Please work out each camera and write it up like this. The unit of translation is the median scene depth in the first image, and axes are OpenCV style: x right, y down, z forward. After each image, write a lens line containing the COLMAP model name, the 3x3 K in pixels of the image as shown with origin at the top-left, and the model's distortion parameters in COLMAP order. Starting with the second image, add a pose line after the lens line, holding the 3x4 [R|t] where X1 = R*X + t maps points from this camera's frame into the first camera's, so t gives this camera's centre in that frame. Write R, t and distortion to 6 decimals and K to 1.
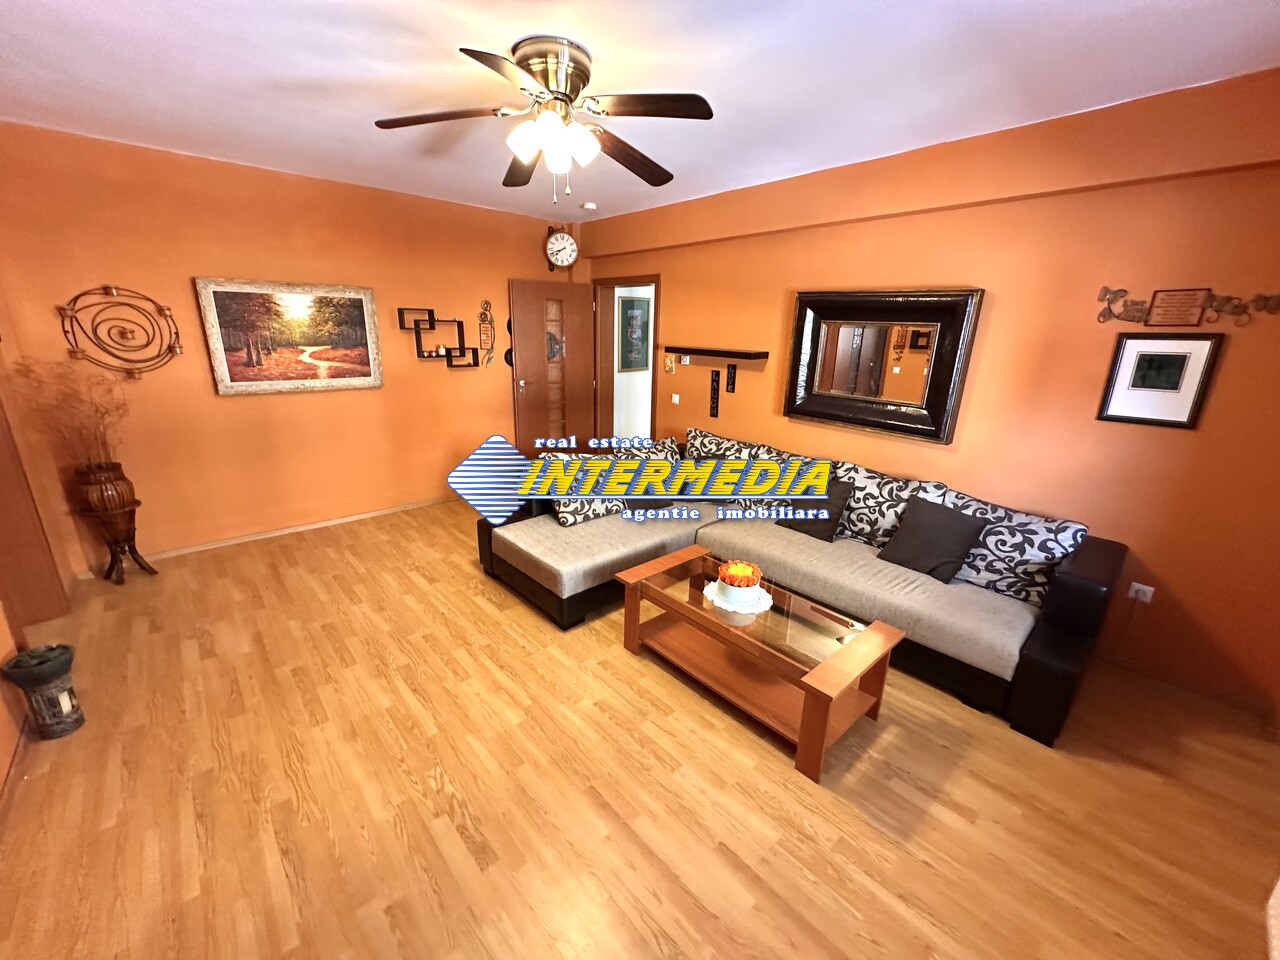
lens RADIAL K [[513.3, 0, 642.3], [0, 513.3, 481.6], [0, 0, 1]] dist [-0.008467, 0.001667]
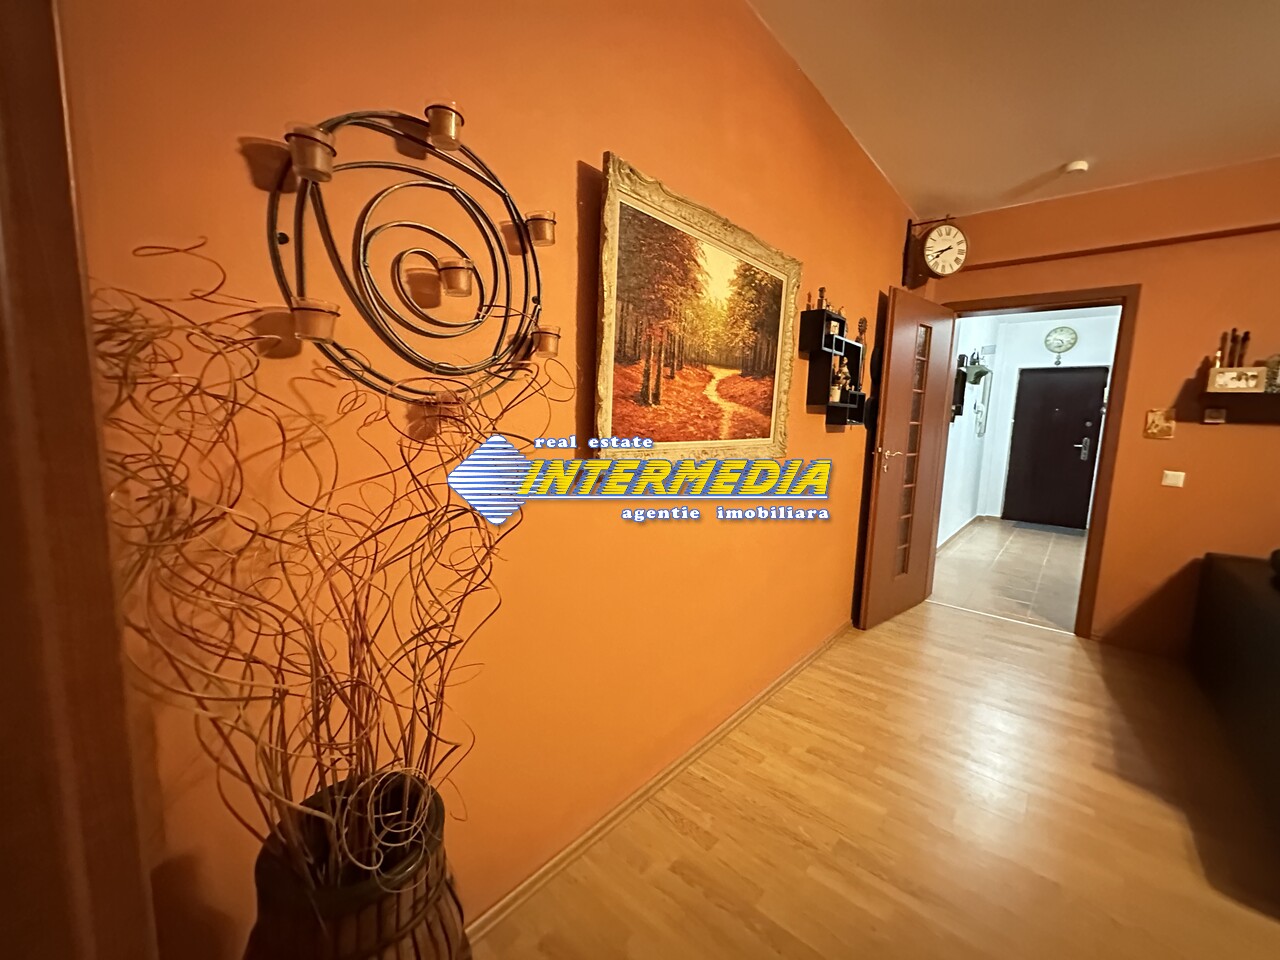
lens RADIAL K [[506.3, 0, 644.3], [0, 506.3, 470.2], [0, 0, 1]] dist [0.001497, 0.000296]
pose [[0.994279, 0.001467, 0.106801, -0.859776], [0.016182, 0.986295, -0.164194, -0.116718], [-0.105578, 0.164983, 0.980629, 0.659880]]
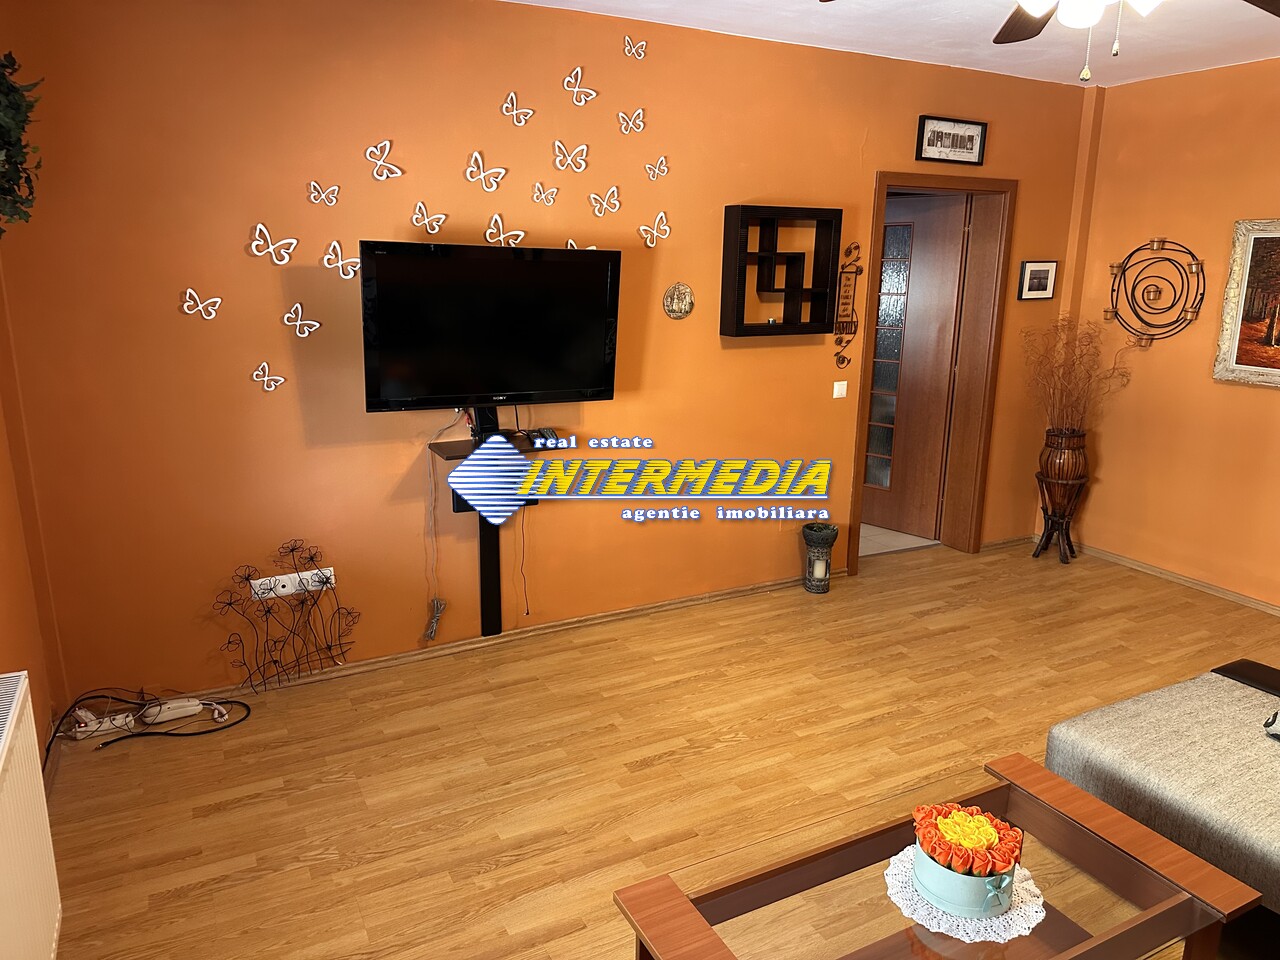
lens RADIAL K [[898.8, 0, 642.3], [0, 898.8, 482.4], [0, 0, 1]] dist [0.078136, -0.103224]
pose [[-0.251716, 0.207572, -0.945279, 0.651808], [-0.291982, 0.914929, 0.278659, -0.163796], [0.922705, 0.346148, -0.169695, 0.538649]]
